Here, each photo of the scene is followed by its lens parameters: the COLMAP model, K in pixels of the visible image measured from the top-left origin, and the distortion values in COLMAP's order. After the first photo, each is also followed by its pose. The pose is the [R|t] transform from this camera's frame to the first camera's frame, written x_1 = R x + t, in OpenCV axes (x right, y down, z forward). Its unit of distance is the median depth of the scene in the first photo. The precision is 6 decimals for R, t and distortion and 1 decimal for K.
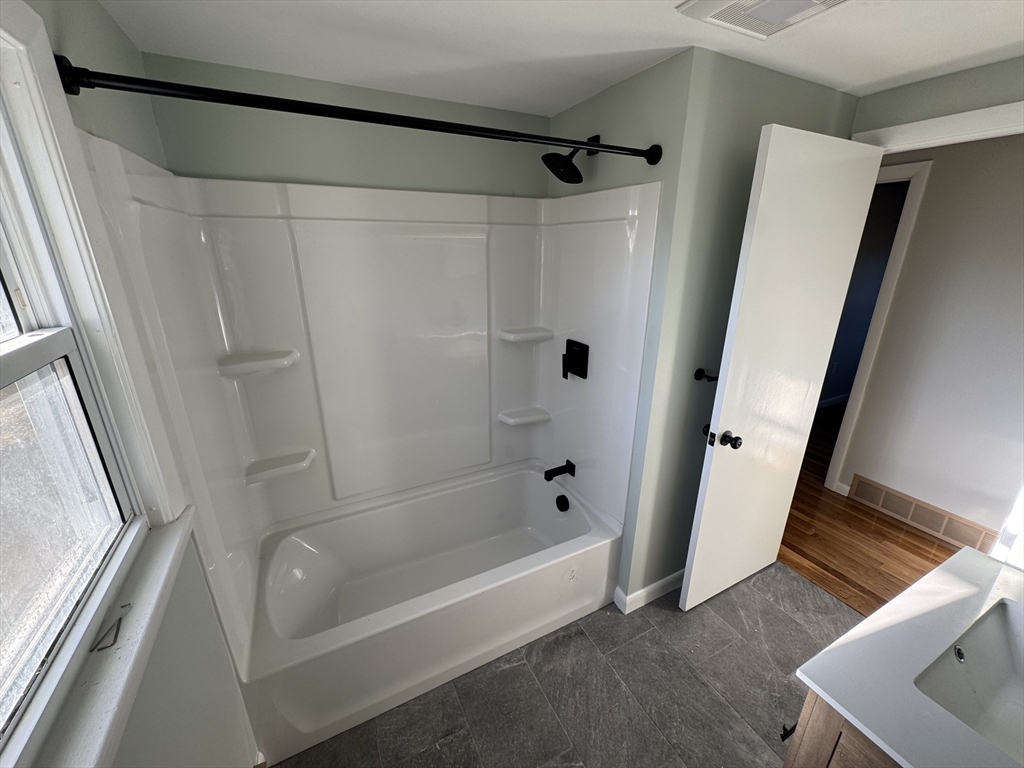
lens RADIAL K [[407.9, 0, 510.3], [0, 407.9, 383.0], [0, 0, 1]] dist [-0.002918, 0.000846]
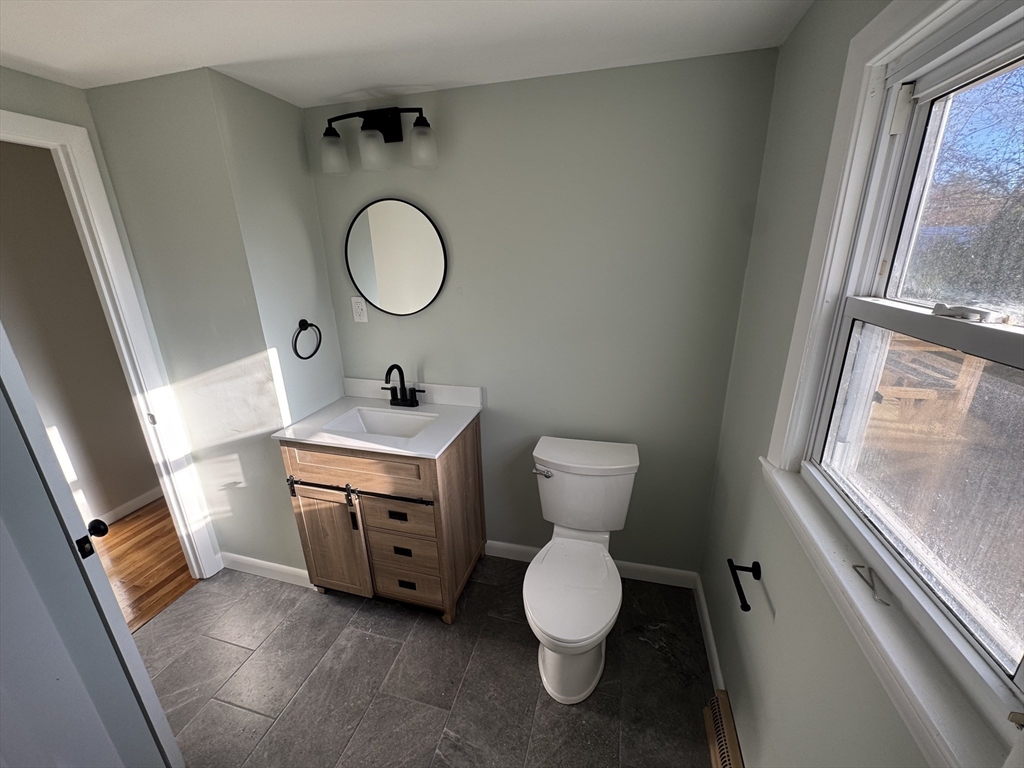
lens RADIAL K [[407.9, 0, 509.8], [0, 407.9, 382.7], [0, 0, 1]] dist [-0.002918, 0.000846]
pose [[-0.742659, -0.195598, 0.640468, -0.419139], [0.233163, 0.821026, 0.521106, -0.297178], [-0.627768, 0.536337, -0.564136, 0.941344]]
